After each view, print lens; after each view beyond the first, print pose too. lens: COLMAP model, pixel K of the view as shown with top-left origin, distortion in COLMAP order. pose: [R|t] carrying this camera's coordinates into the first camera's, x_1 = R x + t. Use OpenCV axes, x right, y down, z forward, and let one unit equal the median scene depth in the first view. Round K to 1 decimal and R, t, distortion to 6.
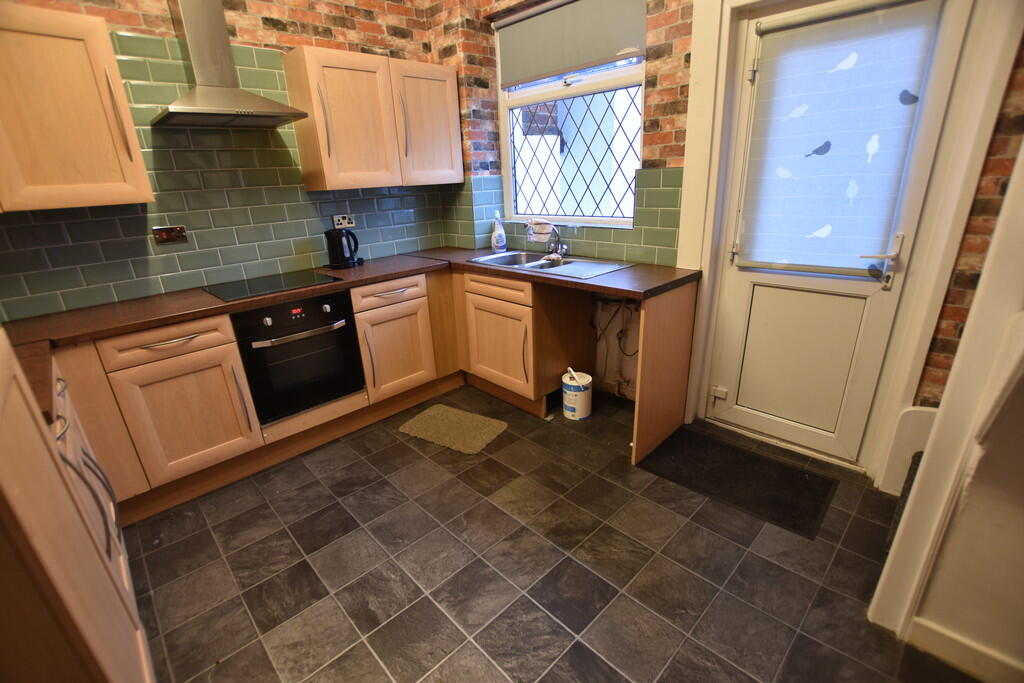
lens RADIAL K [[454.7, 0, 512.4], [0, 454.7, 353.6], [0, 0, 1]] dist [-0.032750, 0.000640]
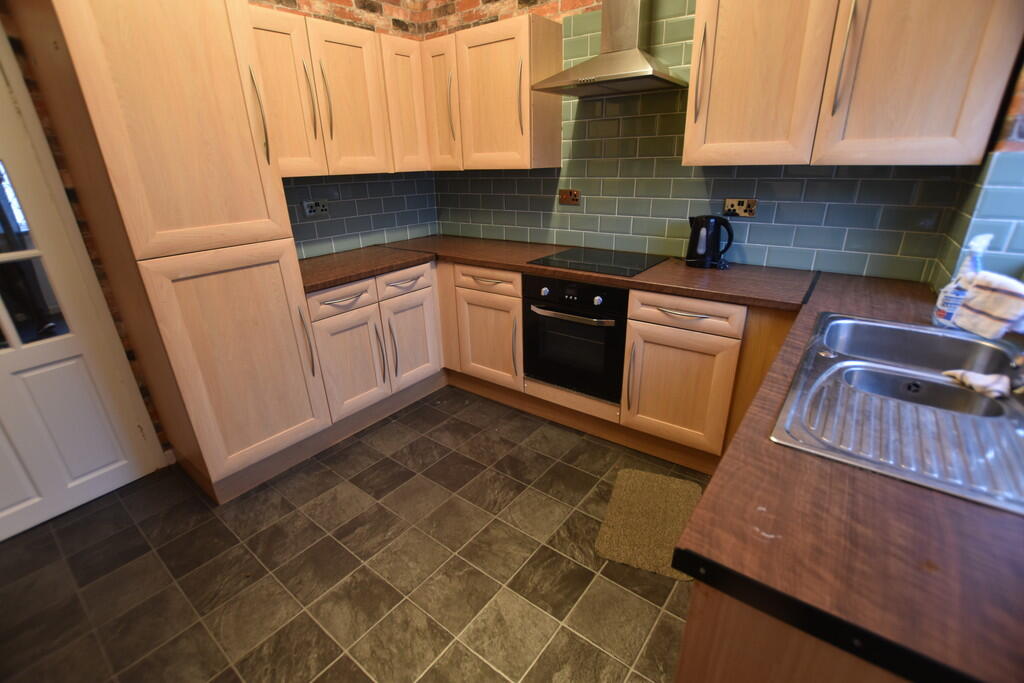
lens RADIAL K [[454.7, 0, 512.4], [0, 454.7, 353.6], [0, 0, 1]] dist [-0.032750, 0.000640]
pose [[0.143761, 0.423651, -0.894345, 0.448189], [-0.334928, 0.871229, 0.358864, -0.297744], [0.931212, 0.247950, 0.267142, 0.681467]]
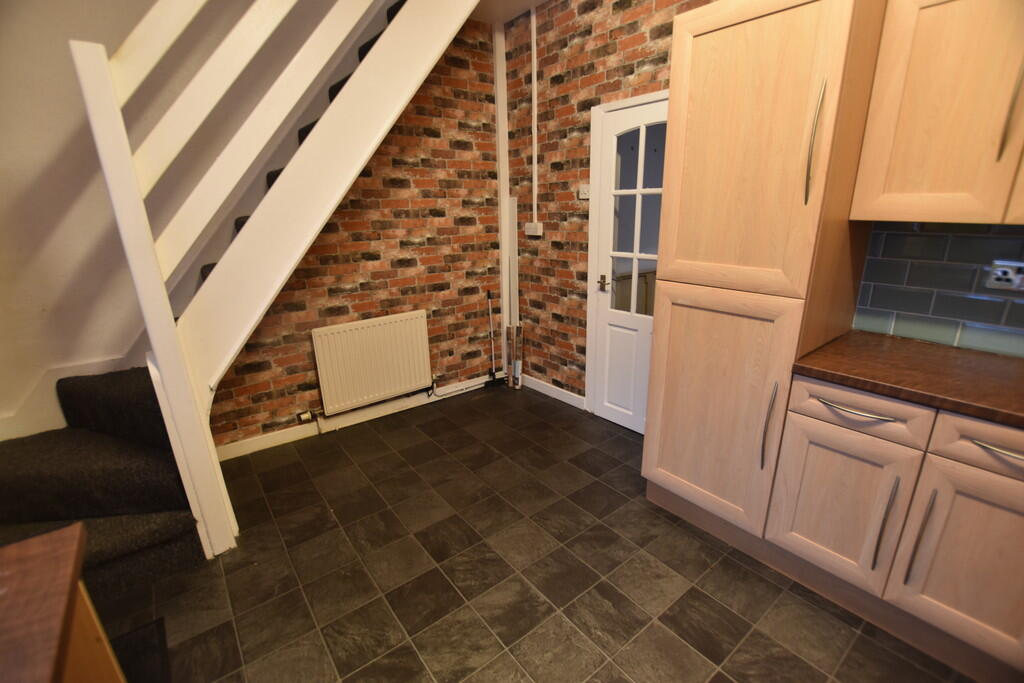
lens RADIAL K [[454.7, 0, 512.4], [0, 454.7, 353.6], [0, 0, 1]] dist [-0.032750, 0.000640]
pose [[-0.991320, 0.032678, 0.127349, -0.174450], [0.105918, 0.772347, 0.626308, -0.435512], [-0.077891, 0.634360, -0.769104, 1.060507]]
